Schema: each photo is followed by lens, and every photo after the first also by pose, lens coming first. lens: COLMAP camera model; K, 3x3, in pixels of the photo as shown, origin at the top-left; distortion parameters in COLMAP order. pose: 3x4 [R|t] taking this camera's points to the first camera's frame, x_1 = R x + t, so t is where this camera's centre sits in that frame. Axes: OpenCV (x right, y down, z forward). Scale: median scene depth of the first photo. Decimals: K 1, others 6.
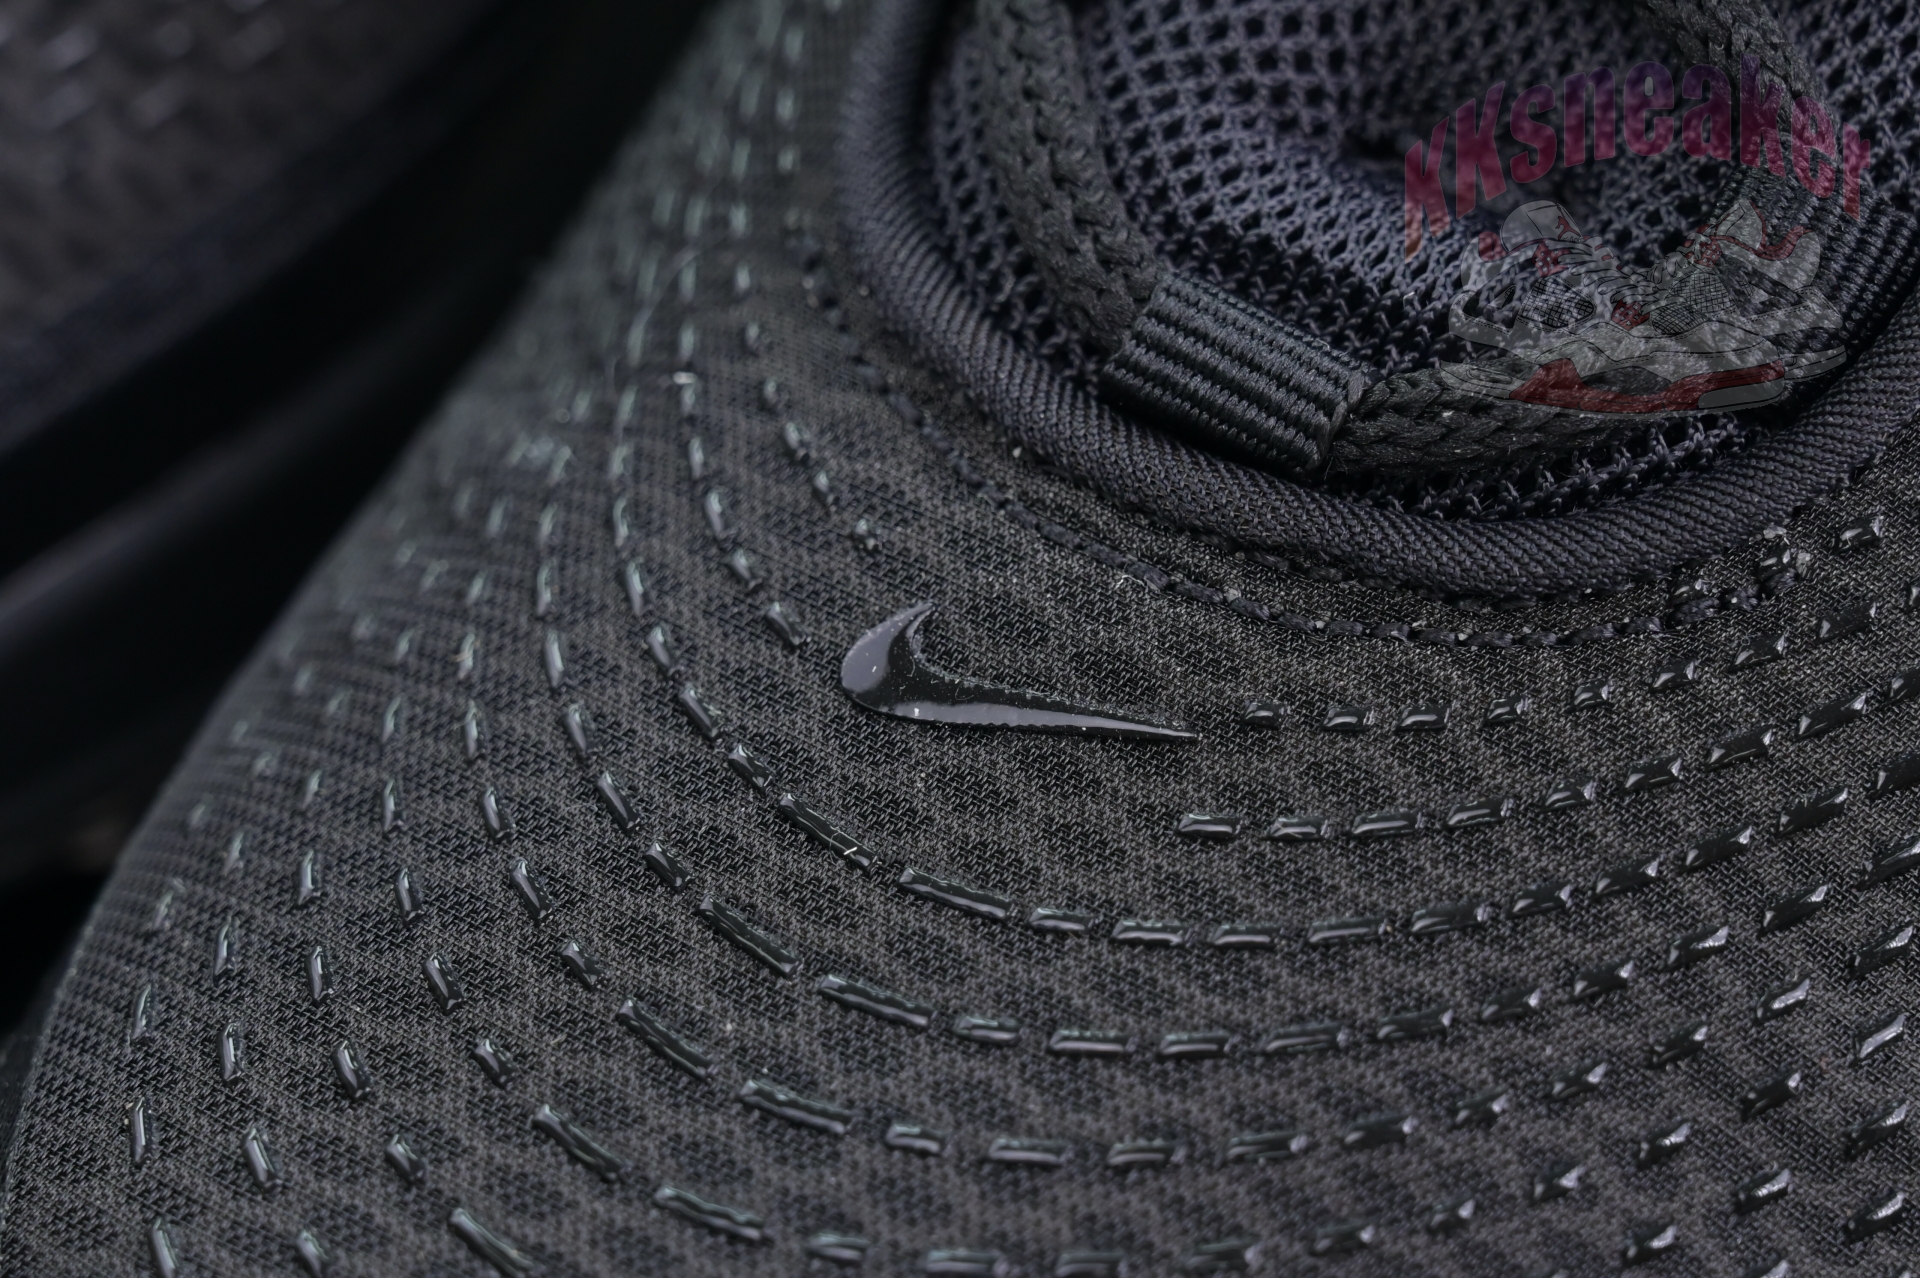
lens RADIAL K [[5294.2, 0, 960.0], [0, 5294.2, 639.0], [0, 0, 1]] dist [-0.009436, -0.030772]
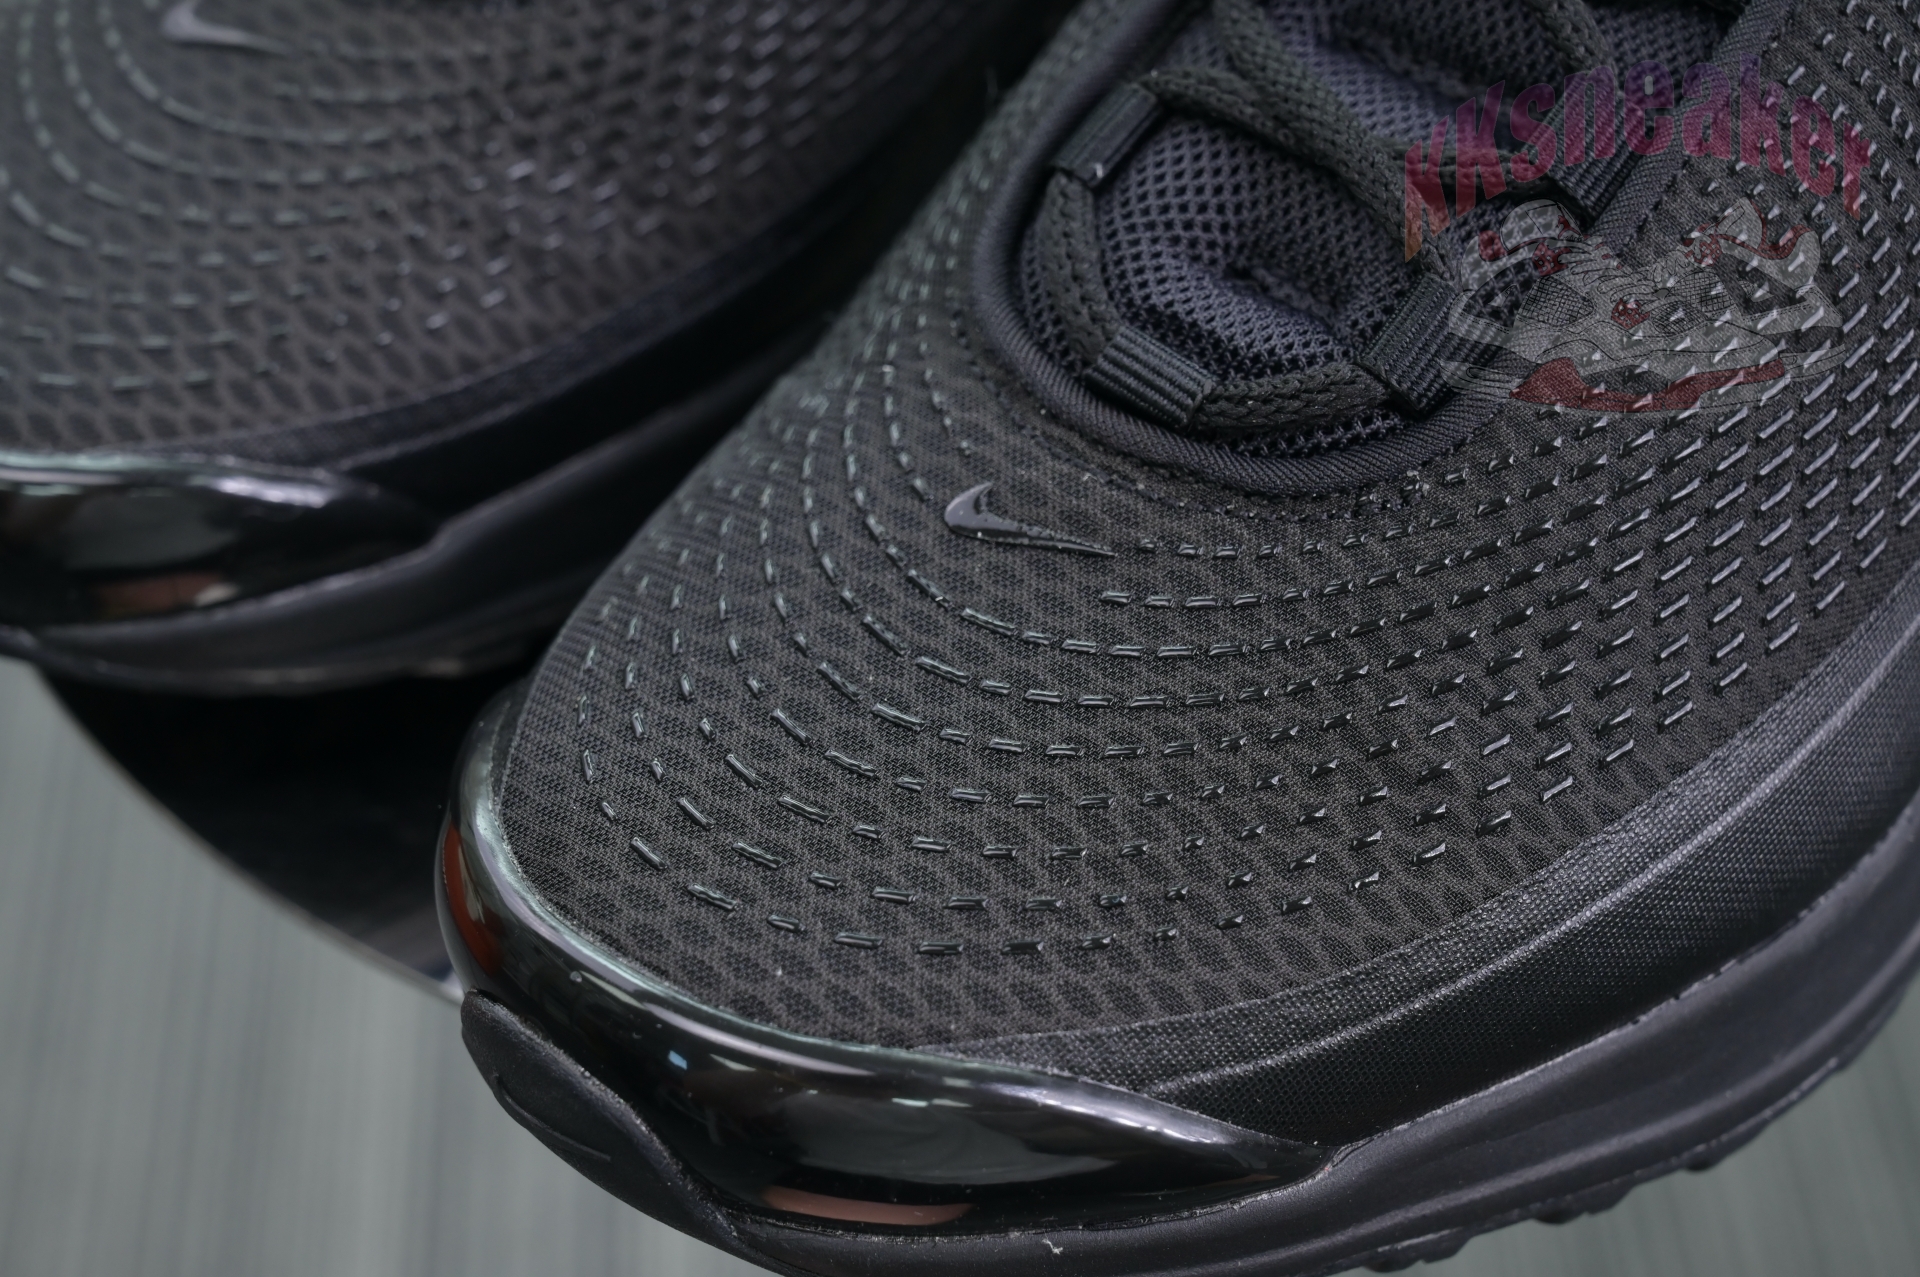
lens RADIAL K [[3945.8, 0, 960.0], [0, 3945.8, 638.5], [0, 0, 1]] dist [0.021003, 0.125030]
pose [[0.992496, 0.071284, -0.099350, 0.135525], [-0.073722, 0.997056, -0.021083, 0.084897], [0.097555, 0.028249, 0.994829, -0.487911]]
